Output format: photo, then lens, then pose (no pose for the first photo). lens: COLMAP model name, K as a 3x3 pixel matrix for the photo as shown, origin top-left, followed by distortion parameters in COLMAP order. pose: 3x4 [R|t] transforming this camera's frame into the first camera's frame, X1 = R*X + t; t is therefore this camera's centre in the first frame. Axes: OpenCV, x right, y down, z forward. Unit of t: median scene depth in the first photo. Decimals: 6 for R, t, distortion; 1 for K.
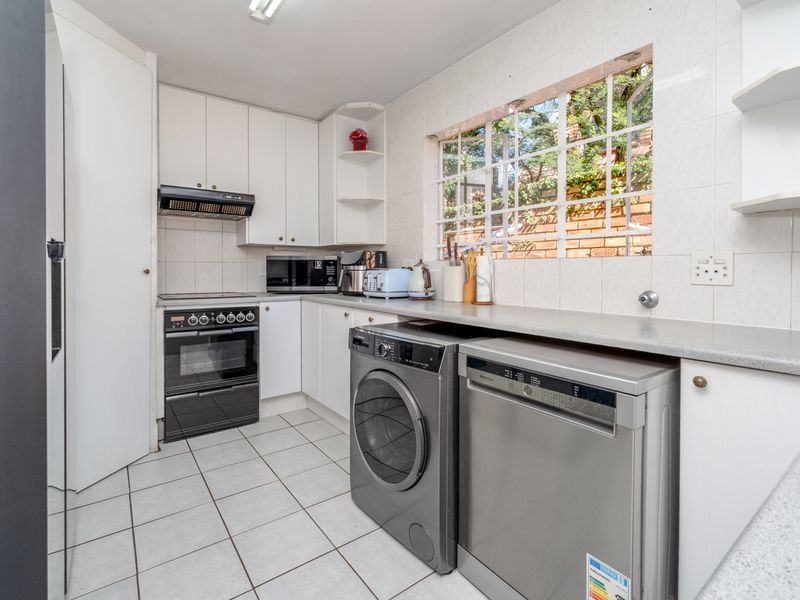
lens RADIAL K [[393.9, 0, 416.1], [0, 393.9, 280.6], [0, 0, 1]] dist [-0.001177, 0.000053]
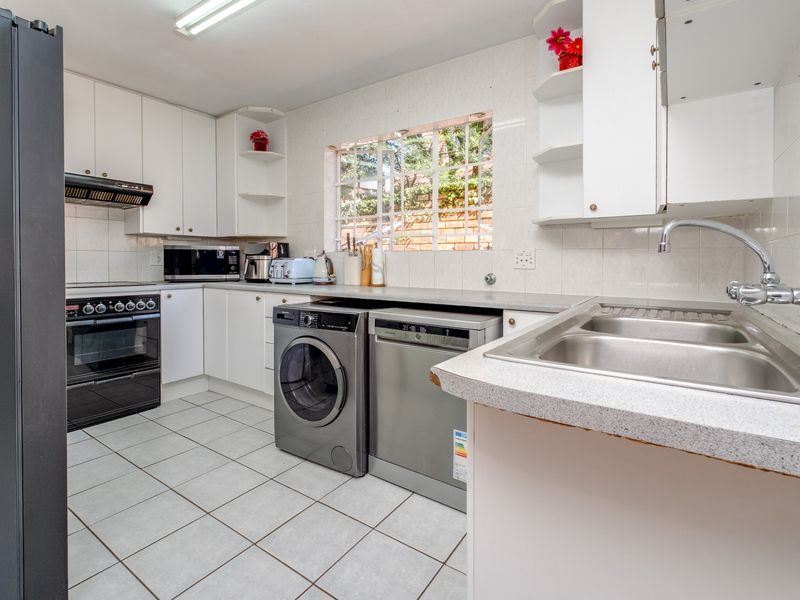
lens RADIAL K [[393.9, 0, 416.1], [0, 393.9, 280.6], [0, 0, 1]] dist [-0.001177, 0.000053]
pose [[0.949001, -0.012458, 0.315026, -0.091300], [0.005655, 0.999731, 0.022500, 0.010941], [-0.315221, -0.019571, 0.948816, -0.201576]]
